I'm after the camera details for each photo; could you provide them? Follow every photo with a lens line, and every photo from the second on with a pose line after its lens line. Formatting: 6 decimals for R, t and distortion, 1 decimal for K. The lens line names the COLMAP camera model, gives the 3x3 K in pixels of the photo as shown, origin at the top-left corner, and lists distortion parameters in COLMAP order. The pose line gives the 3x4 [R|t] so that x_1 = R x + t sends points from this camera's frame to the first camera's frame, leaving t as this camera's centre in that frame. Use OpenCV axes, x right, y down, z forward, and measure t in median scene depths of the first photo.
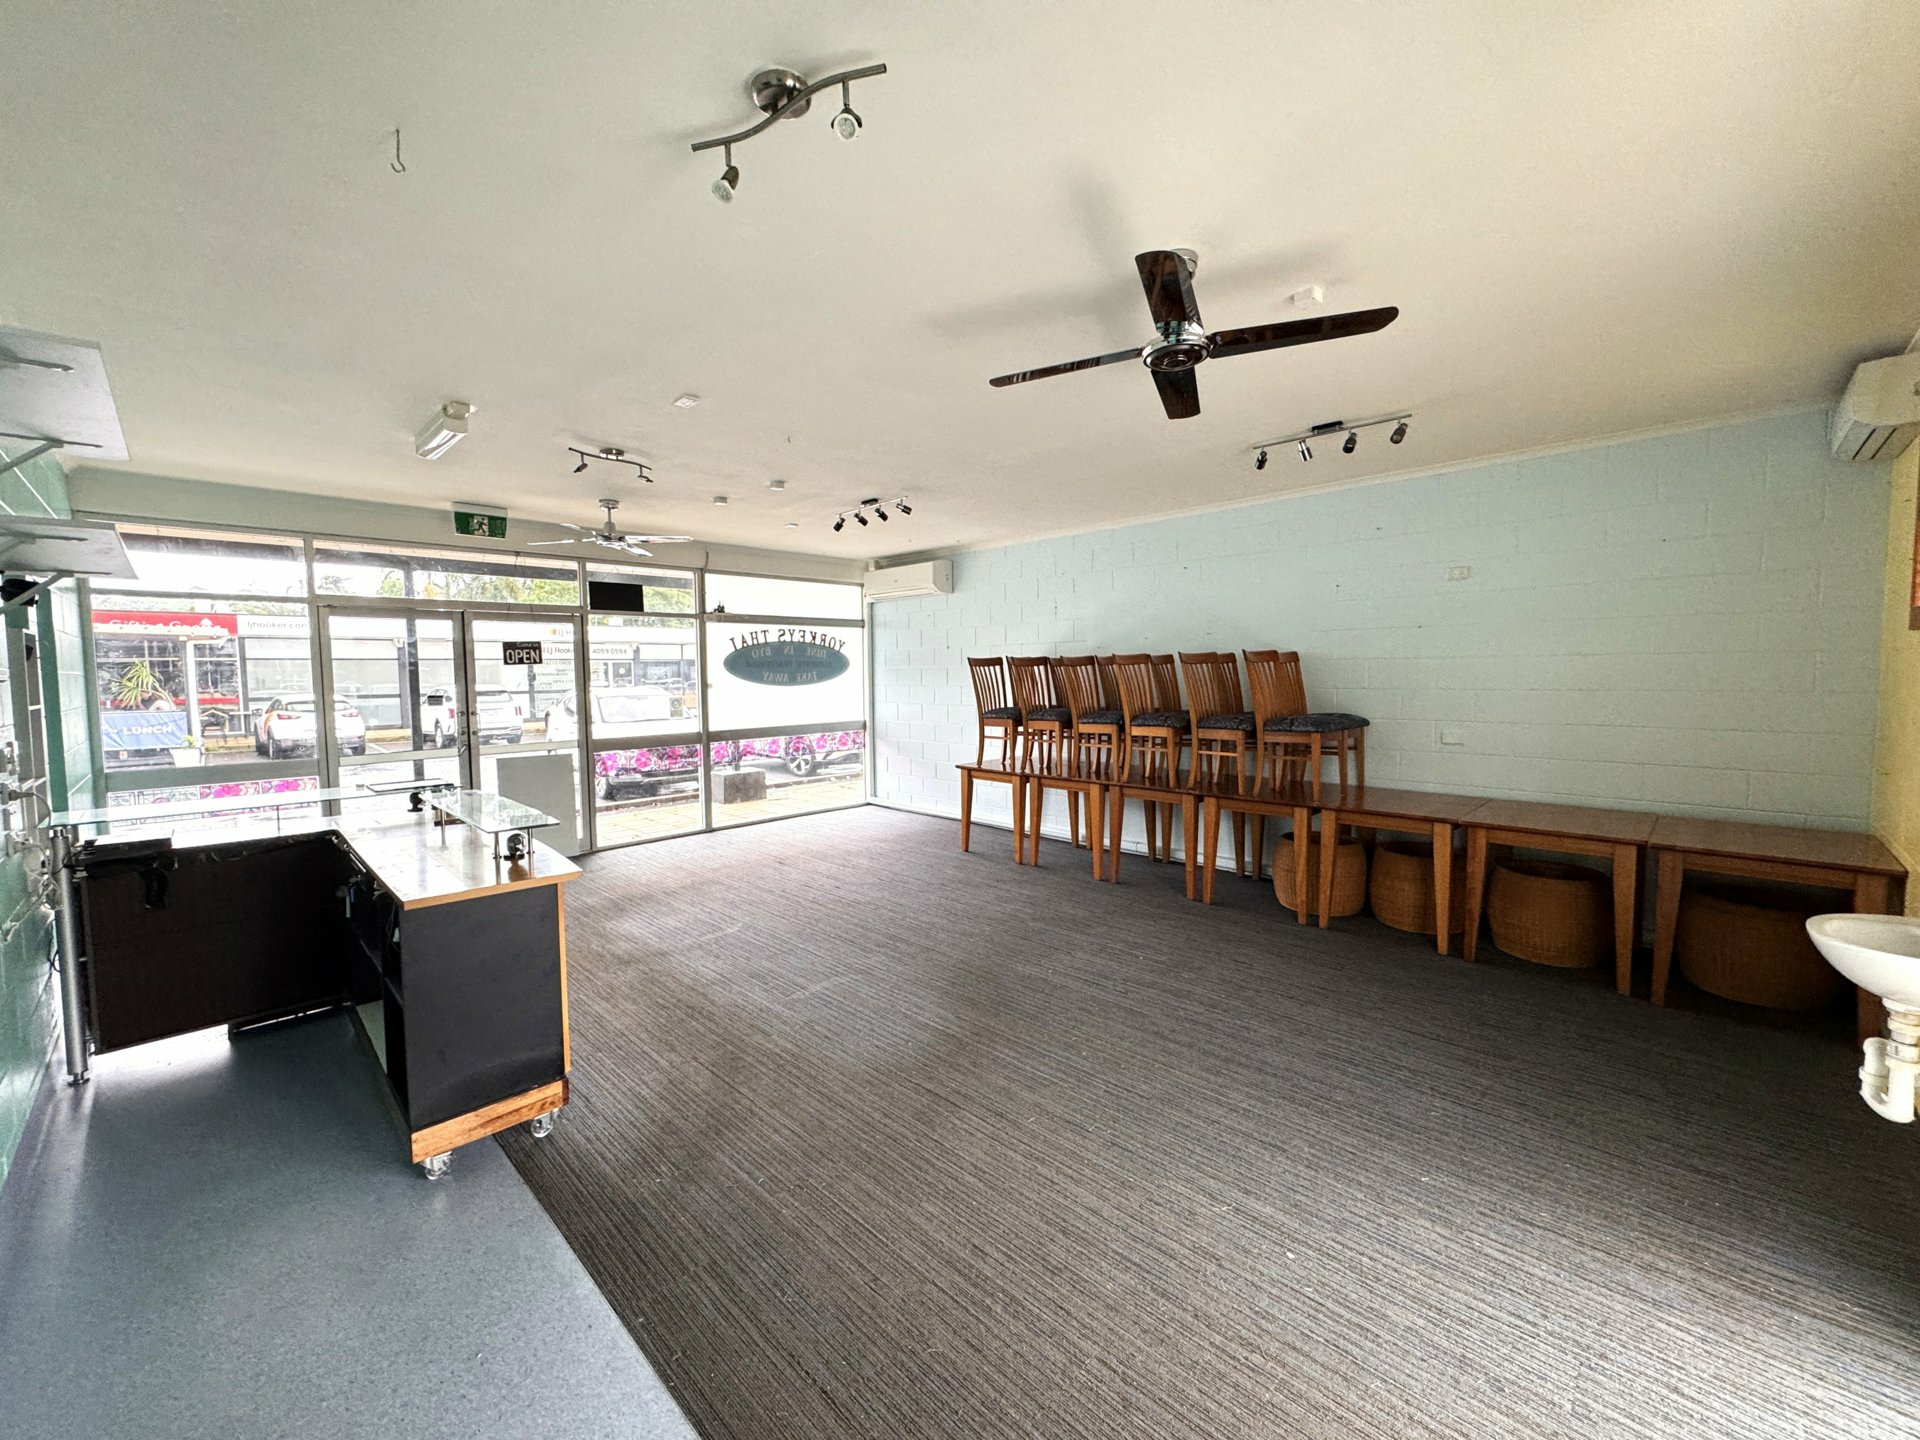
lens RADIAL K [[764.0, 0, 960.0], [0, 764.0, 720.0], [0, 0, 1]] dist [0.001530, -0.000030]
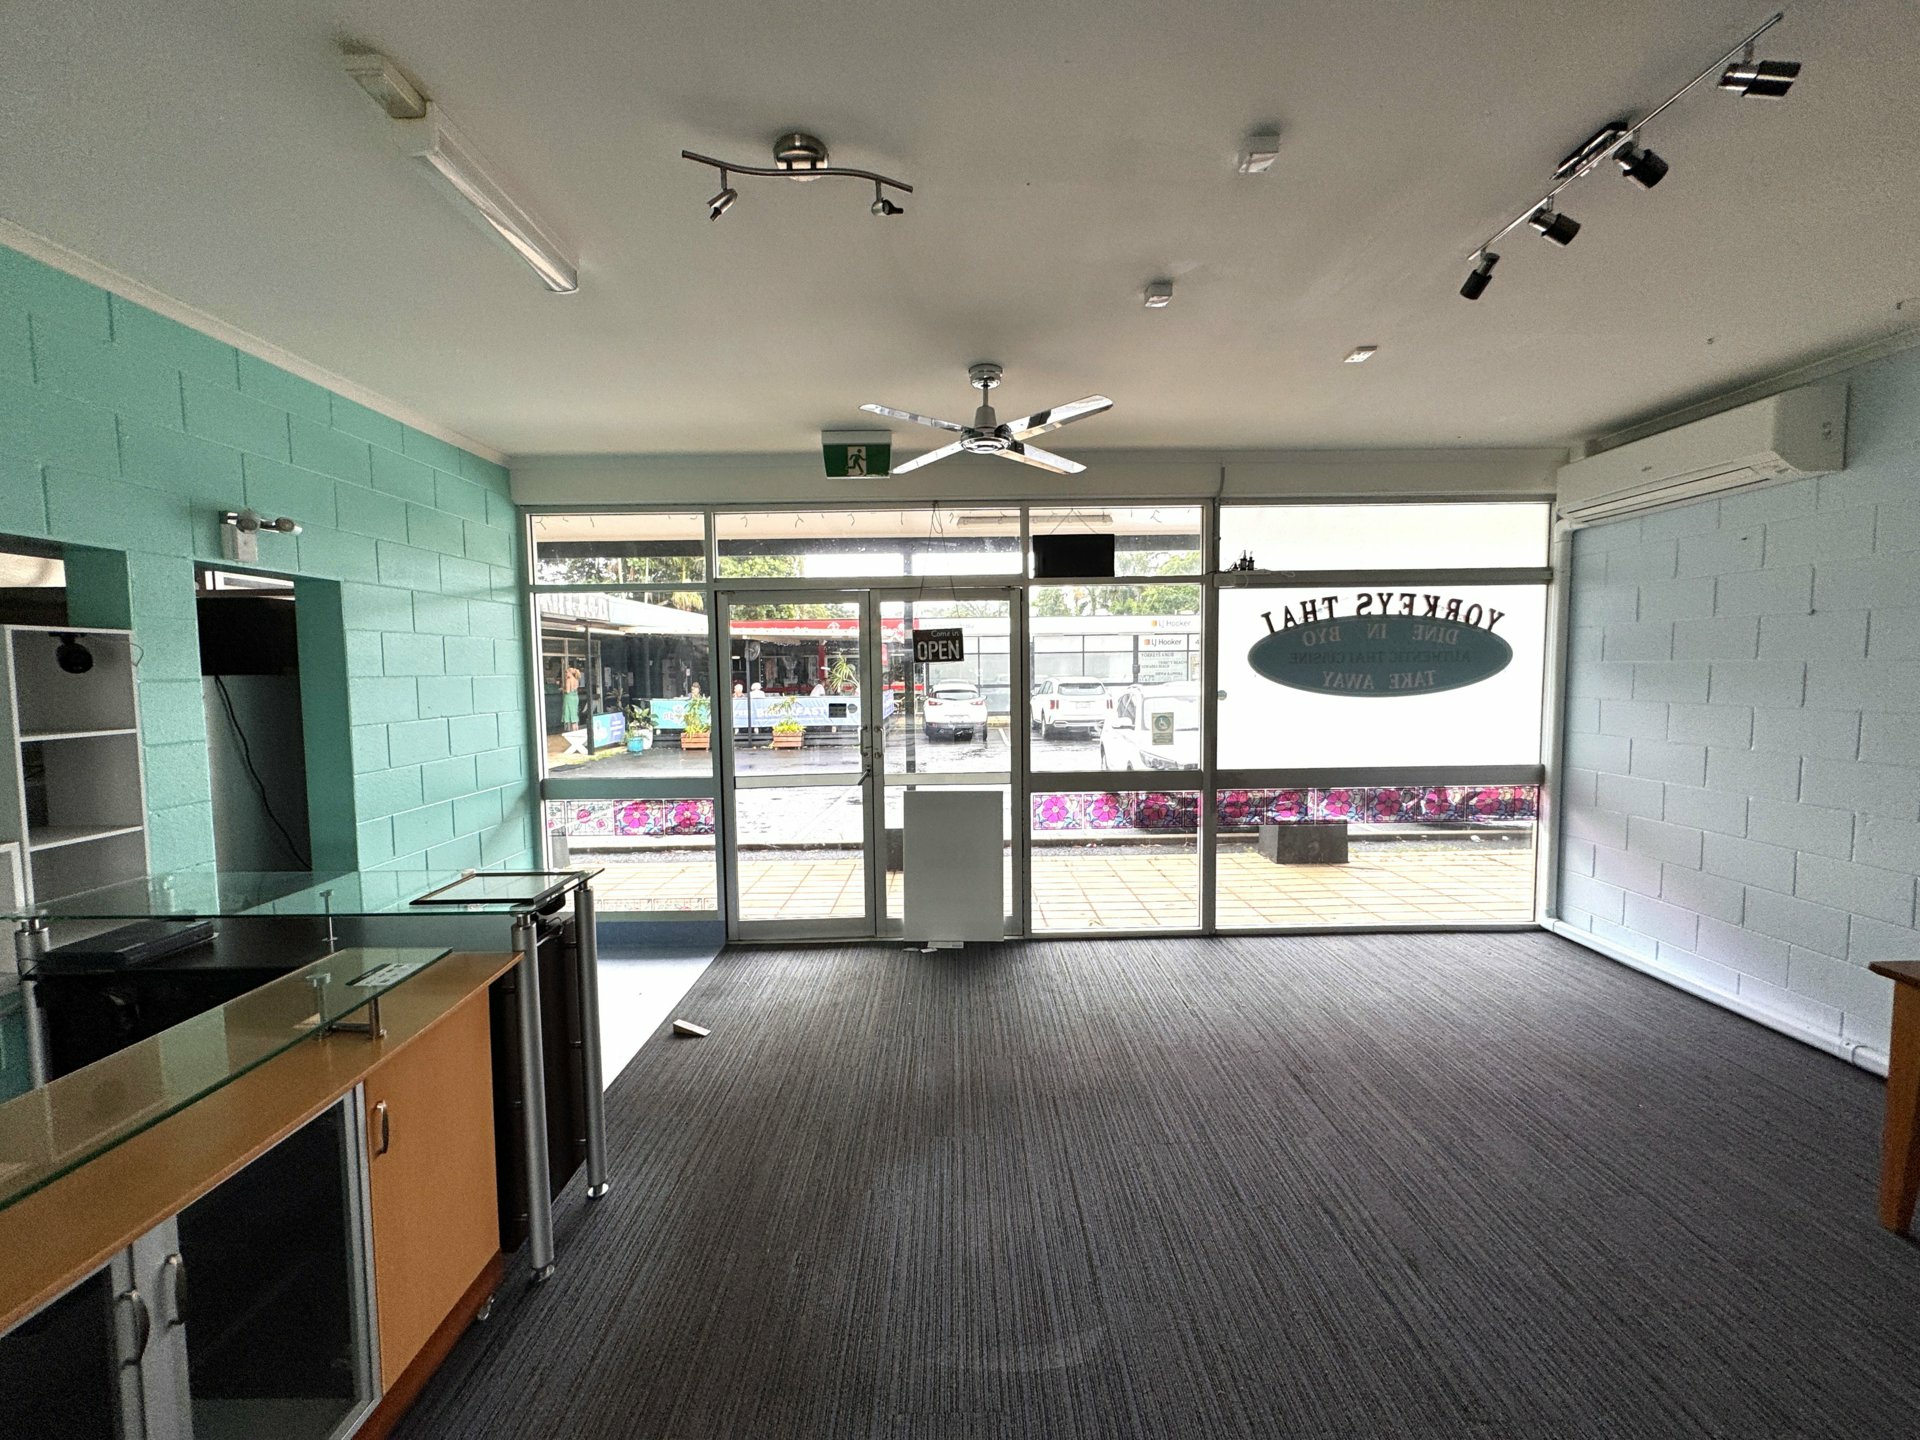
lens RADIAL K [[764.0, 0, 960.0], [0, 764.0, 720.0], [0, 0, 1]] dist [0.001530, -0.000030]
pose [[0.709263, 0.049823, -0.703181, -0.050080], [-0.040896, 0.998727, 0.029514, -0.033979], [0.703757, 0.007824, 0.710398, 0.426851]]
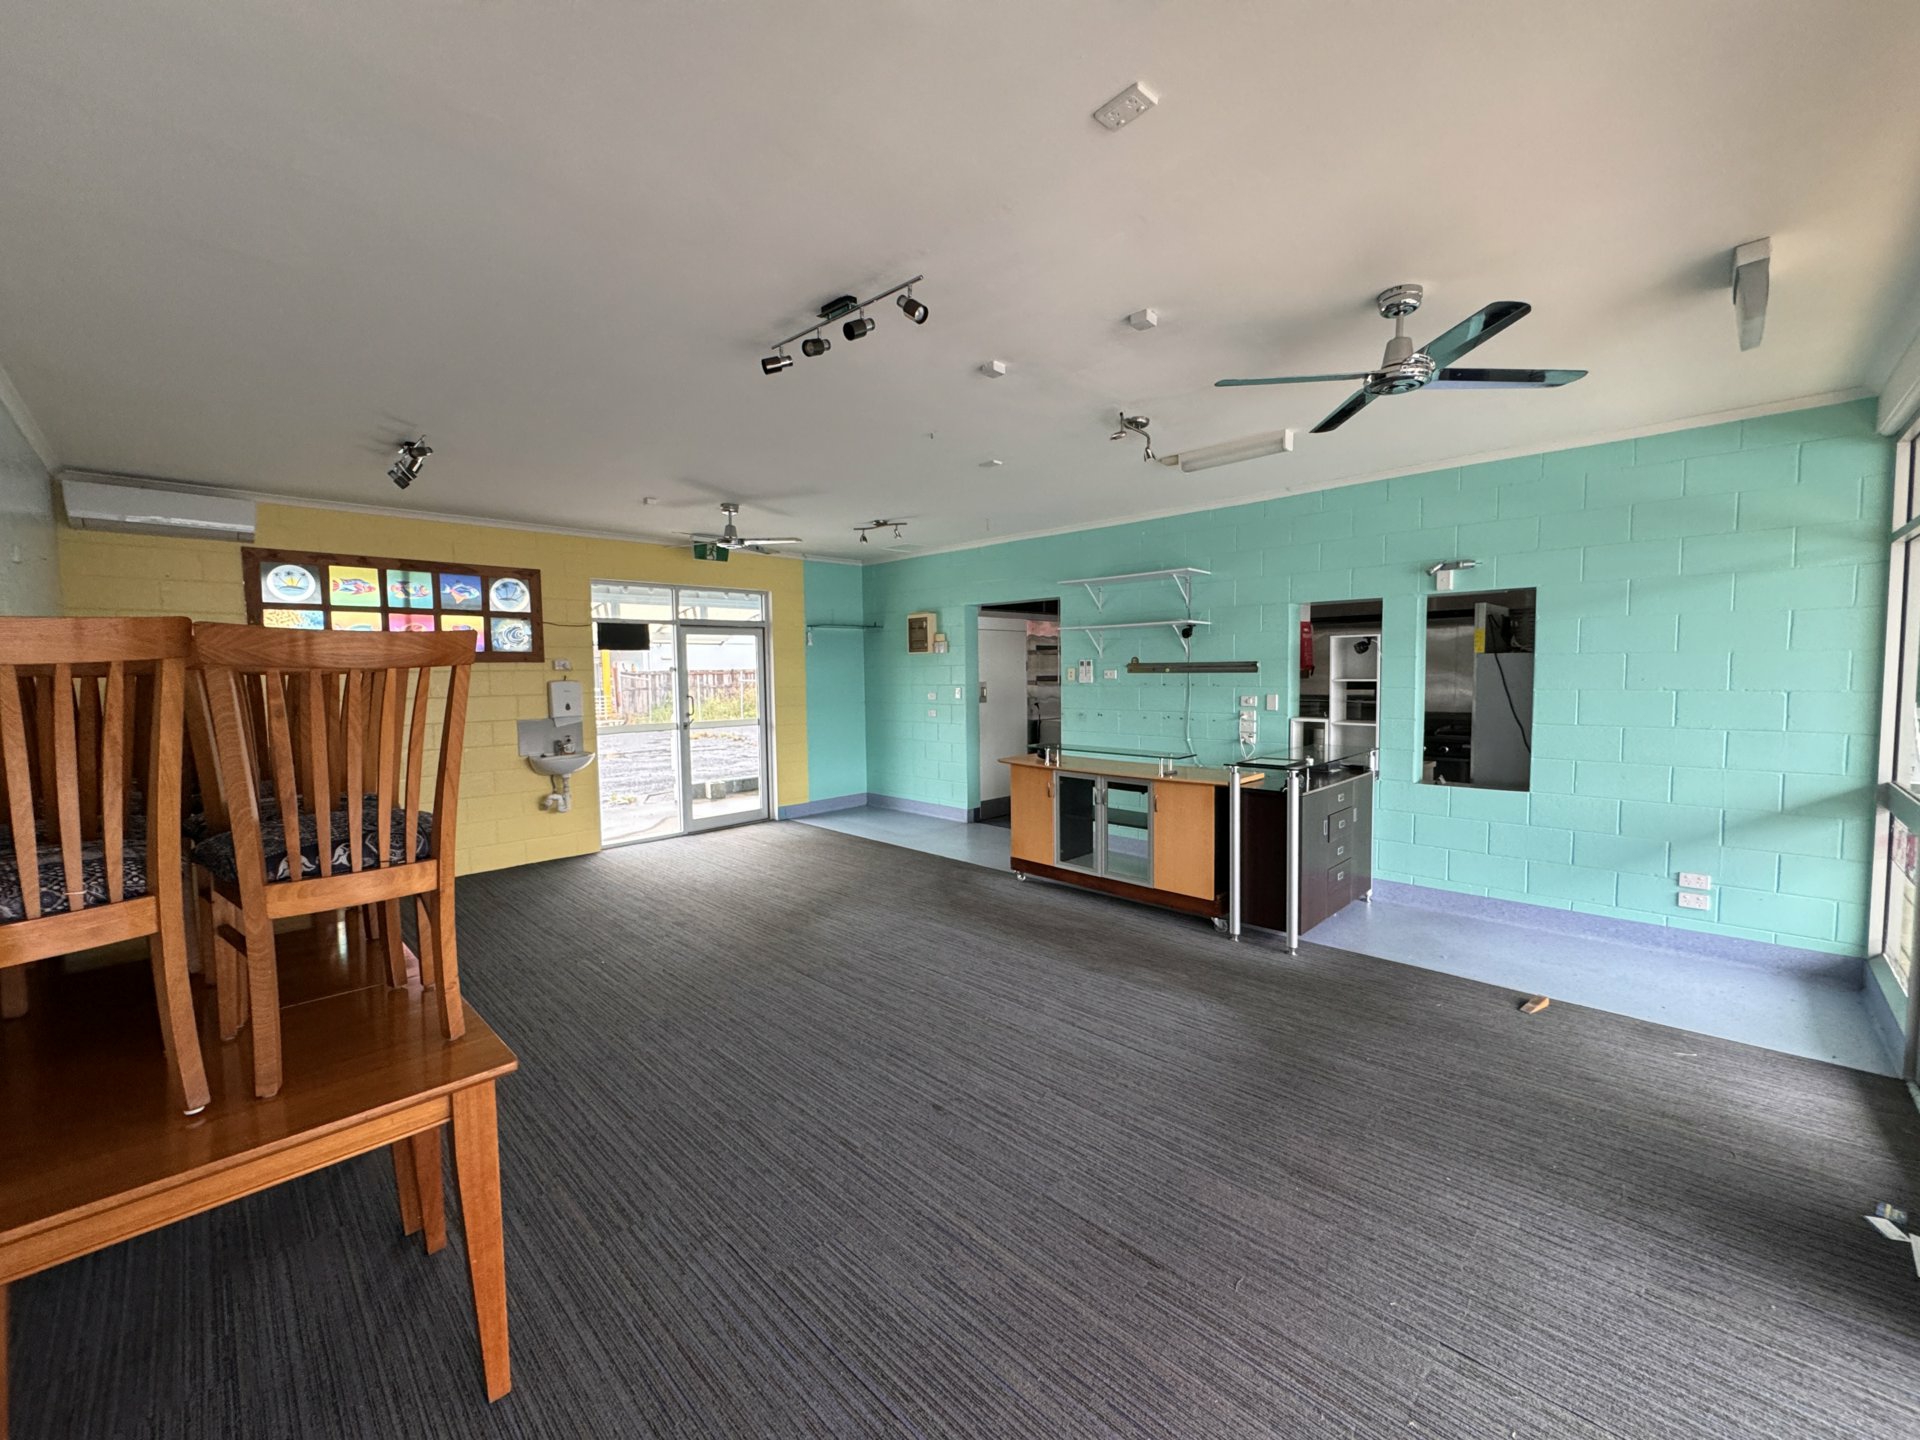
lens RADIAL K [[764.0, 0, 960.0], [0, 764.0, 720.0], [0, 0, 1]] dist [0.001530, -0.000030]
pose [[-0.999710, 0.024019, 0.001689, -0.128053], [0.024034, 0.991203, 0.130149, -0.066261], [0.001452, 0.130152, -0.991493, 1.030441]]
